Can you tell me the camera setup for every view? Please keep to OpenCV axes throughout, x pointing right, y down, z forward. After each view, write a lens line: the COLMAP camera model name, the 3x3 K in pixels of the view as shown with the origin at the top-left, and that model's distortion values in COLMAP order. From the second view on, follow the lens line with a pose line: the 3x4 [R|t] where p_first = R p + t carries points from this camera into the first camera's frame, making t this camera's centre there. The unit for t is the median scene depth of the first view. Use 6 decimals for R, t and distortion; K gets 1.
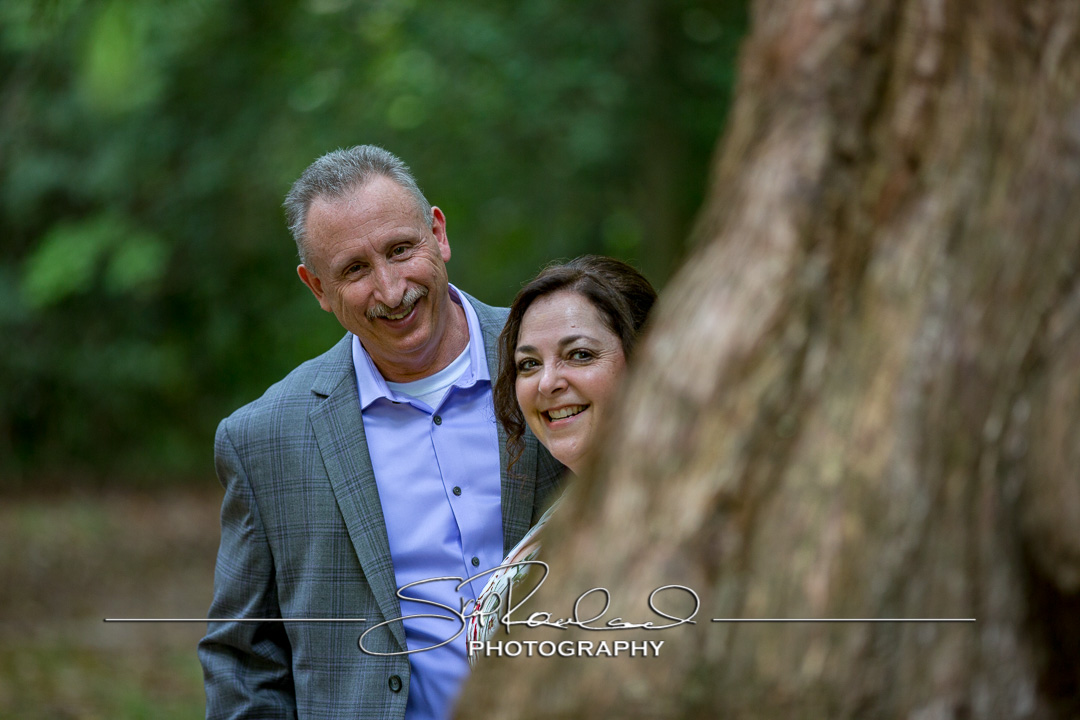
lens RADIAL K [[5702.2, 0, 546.2], [0, 5702.2, 359.2], [0, 0, 1]] dist [1.480140, 0.000000]
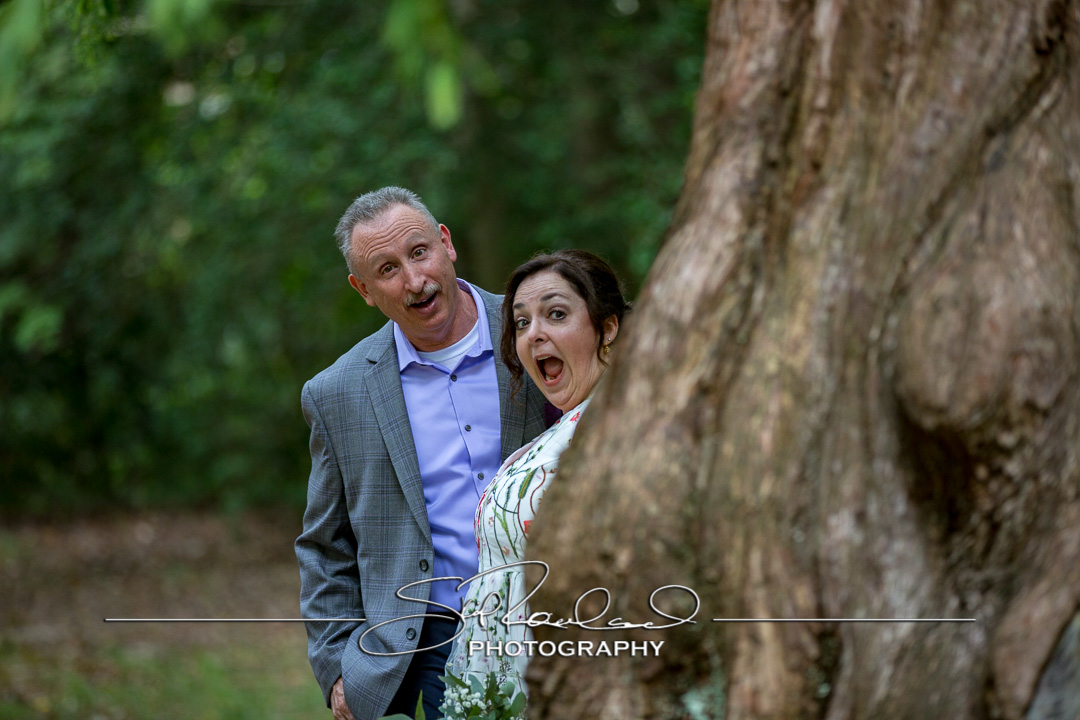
lens RADIAL K [[5011.9, 0, 534.6], [0, 5011.9, 361.2], [0, 0, 1]] dist [1.122748, 0.000000]
pose [[0.998964, -0.036738, 0.026872, -0.050096], [0.036941, 0.999292, -0.007108, 0.025240], [-0.026592, 0.008093, 0.999614, -0.352493]]
